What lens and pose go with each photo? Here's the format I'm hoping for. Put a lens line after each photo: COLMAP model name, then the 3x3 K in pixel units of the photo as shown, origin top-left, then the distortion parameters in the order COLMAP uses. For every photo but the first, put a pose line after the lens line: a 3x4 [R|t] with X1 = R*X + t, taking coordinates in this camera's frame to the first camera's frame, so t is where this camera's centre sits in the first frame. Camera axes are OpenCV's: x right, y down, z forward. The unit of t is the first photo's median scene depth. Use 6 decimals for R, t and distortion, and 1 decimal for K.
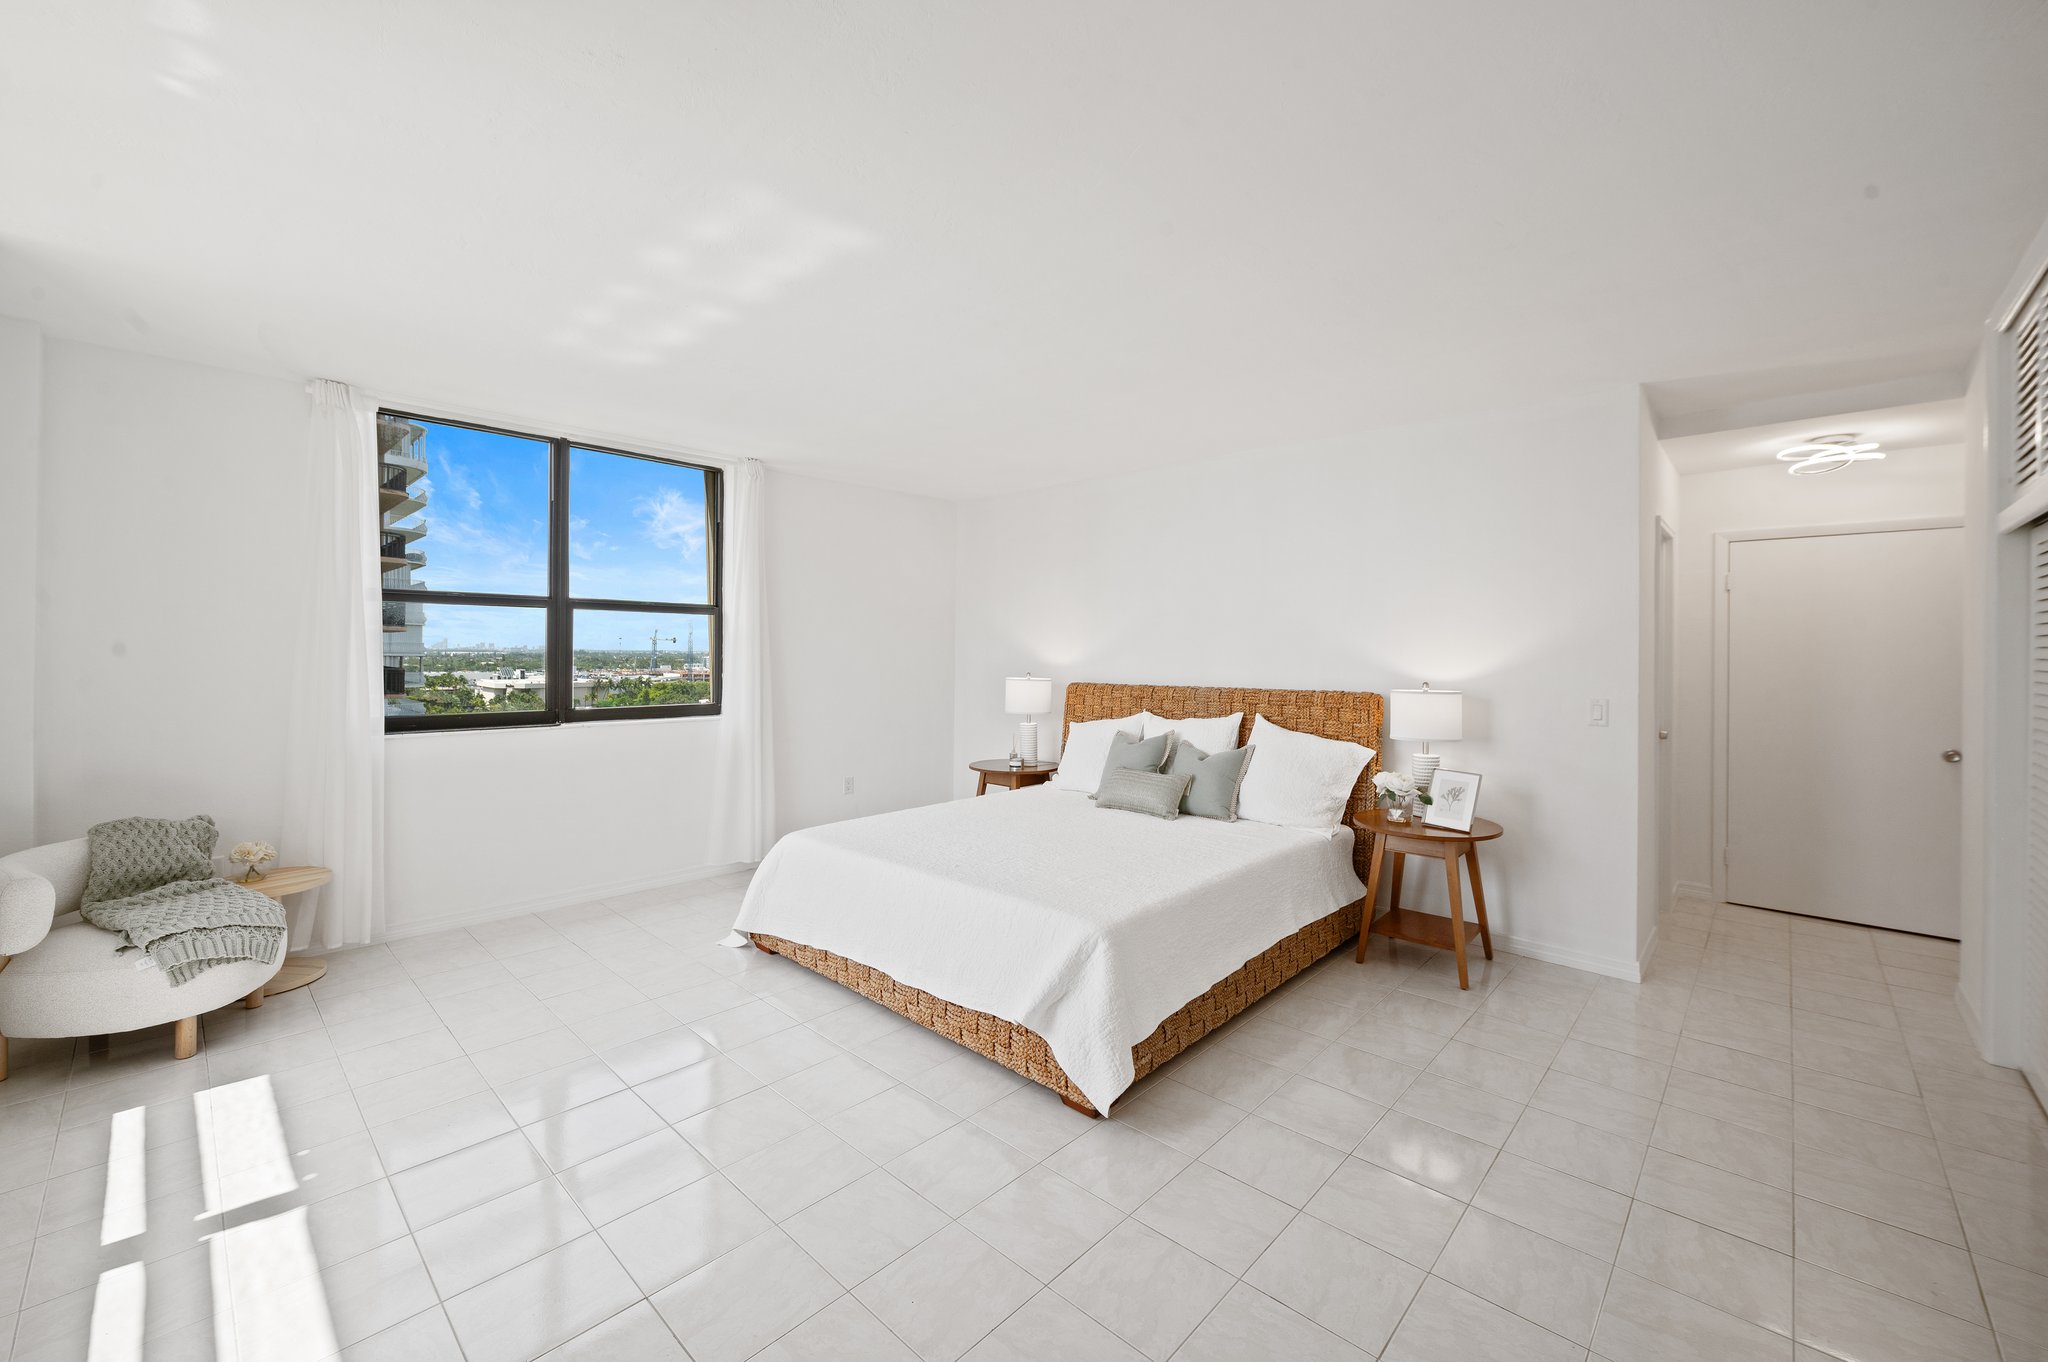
lens RADIAL K [[832.3, 0, 1025.1], [0, 832.3, 662.2], [0, 0, 1]] dist [-0.001747, -0.000348]
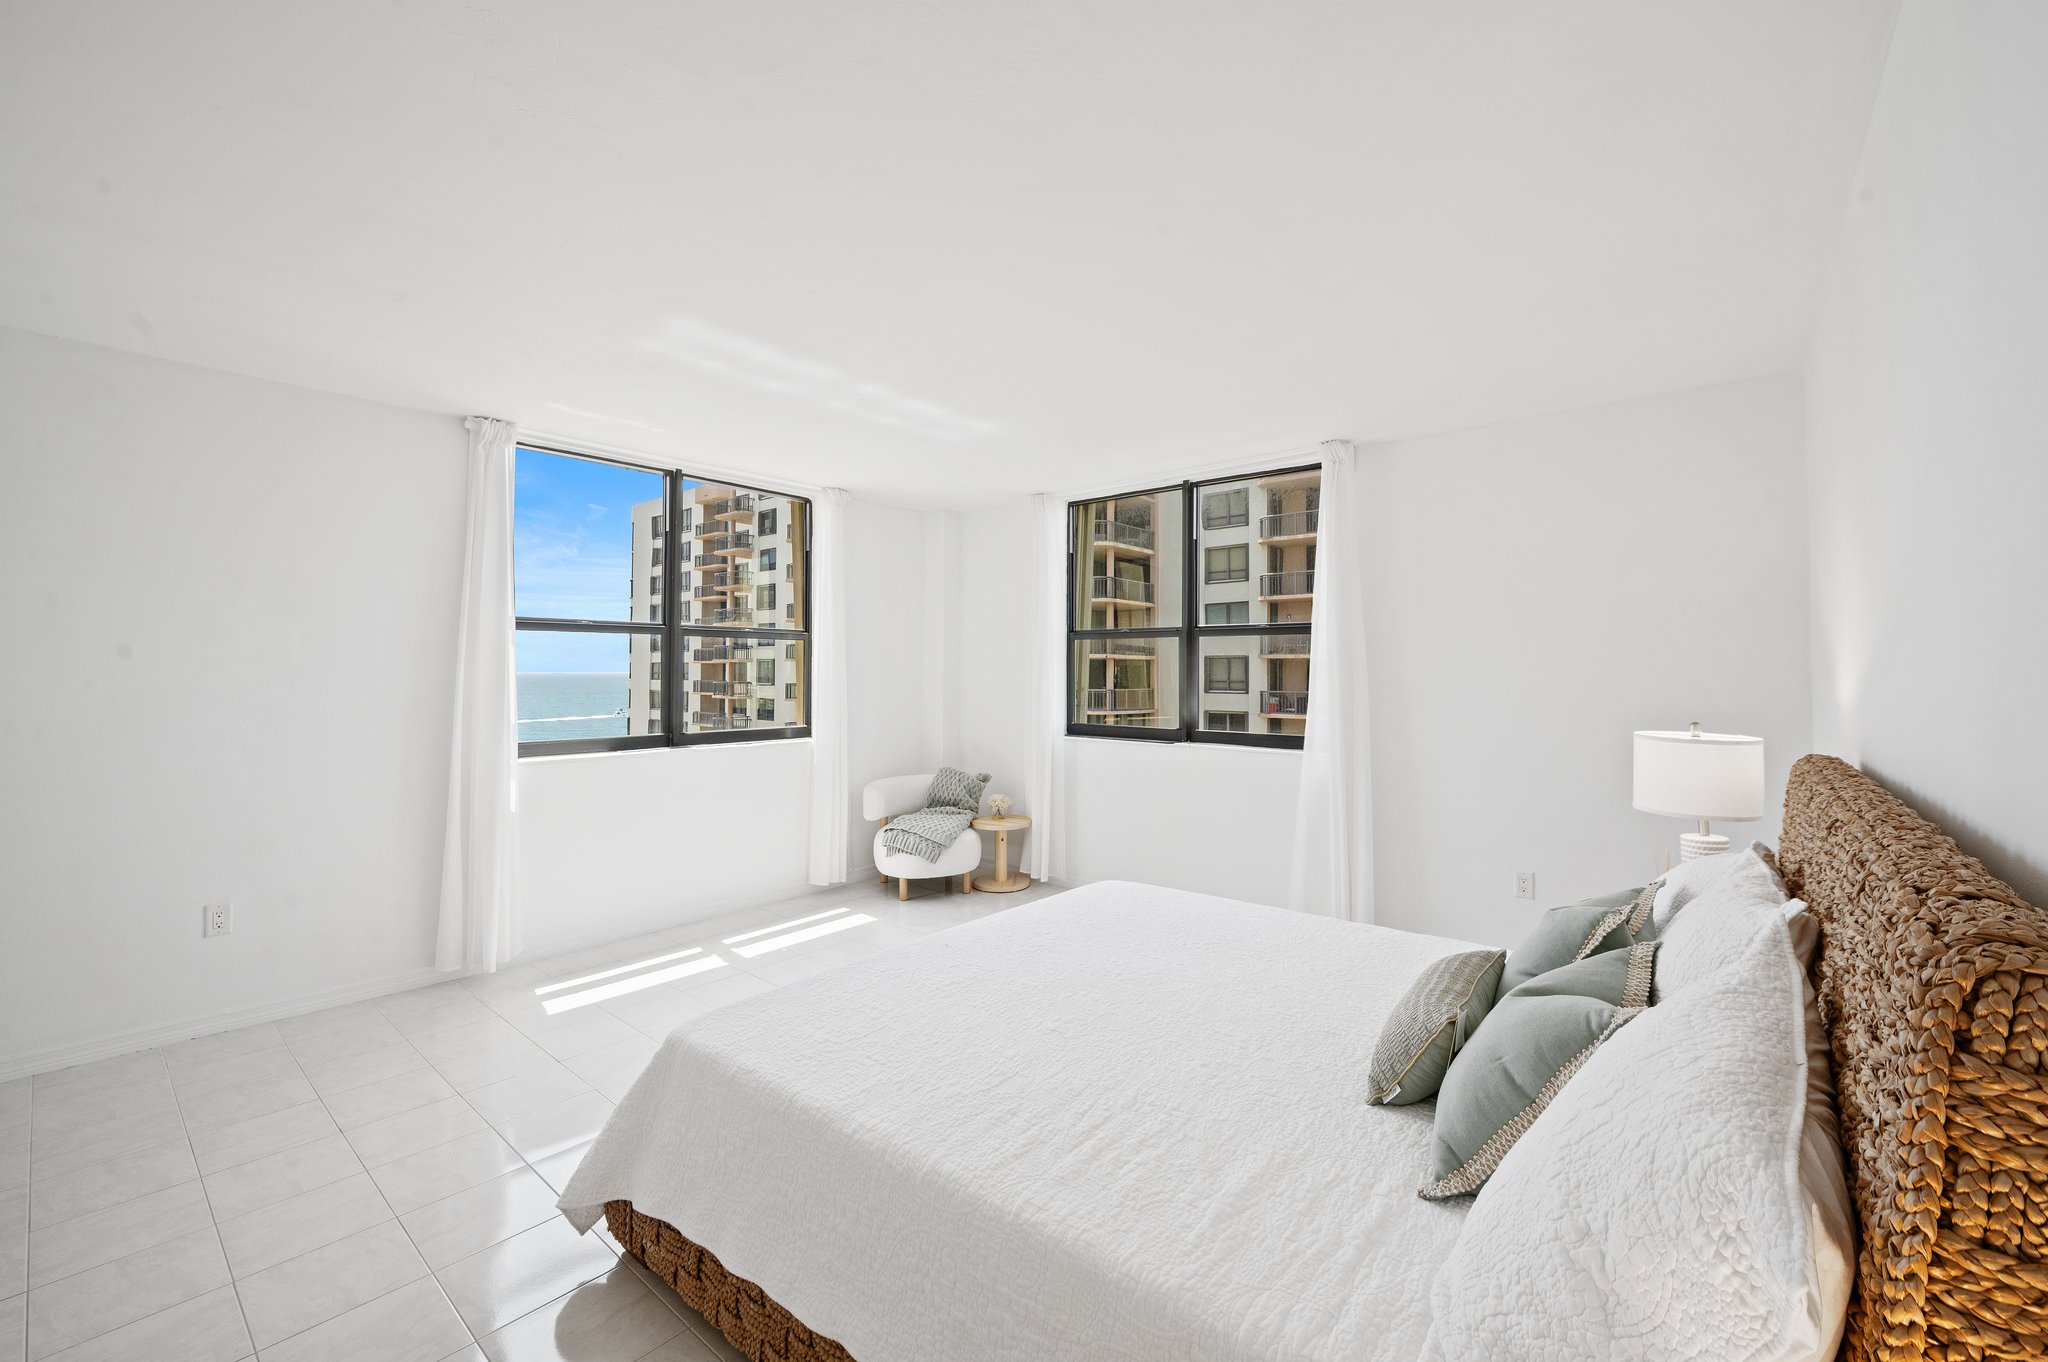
lens RADIAL K [[814.9, 0, 1026.9], [0, 814.9, 681.3], [0, 0, 1]] dist [-0.007529, -0.000155]
pose [[0.065543, 0.002954, -0.997845, 0.783682], [-0.013195, 0.999911, 0.002094, -0.011090], [0.997763, 0.013029, 0.065576, 1.140749]]
